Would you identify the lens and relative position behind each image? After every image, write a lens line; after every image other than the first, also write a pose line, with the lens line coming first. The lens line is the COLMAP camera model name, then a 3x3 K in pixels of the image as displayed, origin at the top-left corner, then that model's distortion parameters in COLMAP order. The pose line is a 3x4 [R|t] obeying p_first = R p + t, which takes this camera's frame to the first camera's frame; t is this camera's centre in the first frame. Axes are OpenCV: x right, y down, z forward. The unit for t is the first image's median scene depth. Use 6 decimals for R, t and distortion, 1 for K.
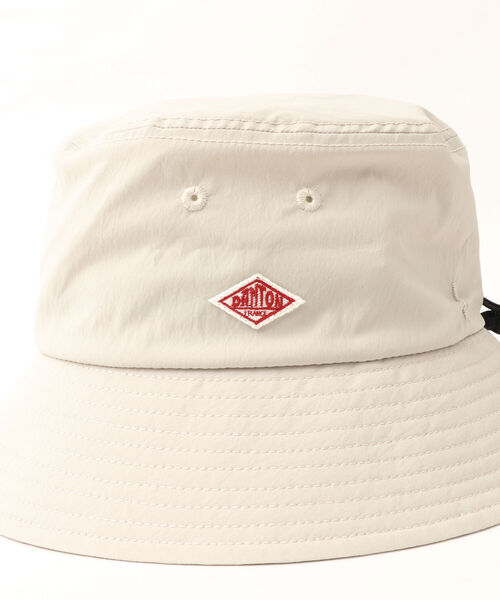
lens RADIAL K [[743.5, 0, 250.0], [0, 743.5, 300.0], [0, 0, 1]] dist [-0.179658, 0.055305]
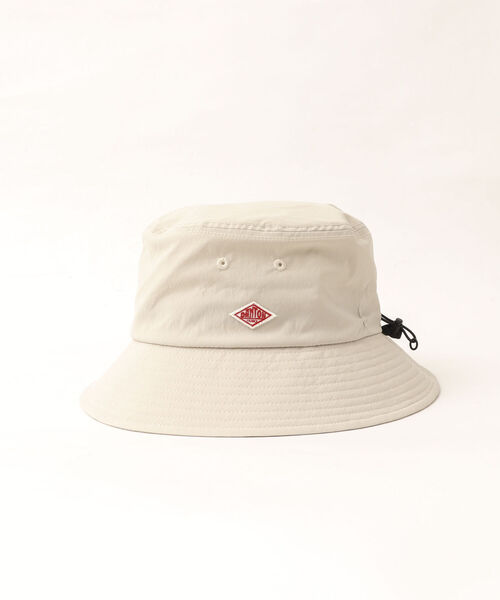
lens RADIAL K [[743.5, 0, 250.0], [0, 743.5, 300.0], [0, 0, 1]] dist [-0.179658, 0.055305]
pose [[0.999759, 0.021859, 0.002046, -0.003701], [-0.021798, 0.999416, -0.026304, 0.014041], [-0.002620, 0.026253, 0.999652, -1.019608]]
